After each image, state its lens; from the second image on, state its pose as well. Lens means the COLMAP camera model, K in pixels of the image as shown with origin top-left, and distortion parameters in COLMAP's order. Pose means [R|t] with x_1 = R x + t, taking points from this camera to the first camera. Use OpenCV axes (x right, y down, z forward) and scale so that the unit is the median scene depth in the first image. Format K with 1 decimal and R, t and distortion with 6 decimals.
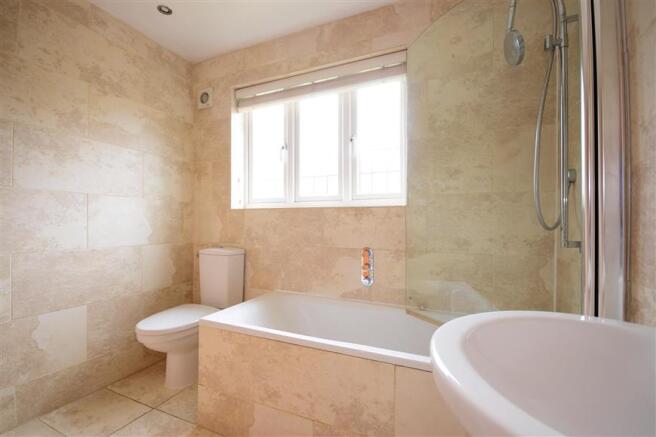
lens RADIAL K [[288.3, 0, 328.0], [0, 288.3, 218.5], [0, 0, 1]] dist [0.000701, 0.000055]
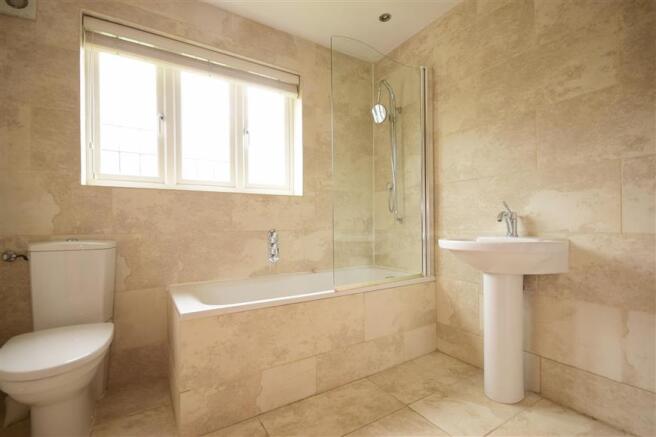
lens RADIAL K [[298.2, 0, 328.0], [0, 298.2, 218.5], [0, 0, 1]] dist [-0.001706, -0.000960]
pose [[0.559426, 0.006933, 0.828851, -0.724196], [-0.003704, 0.999976, -0.005864, 0.060651], [-0.828872, 0.000210, 0.559438, 0.134415]]
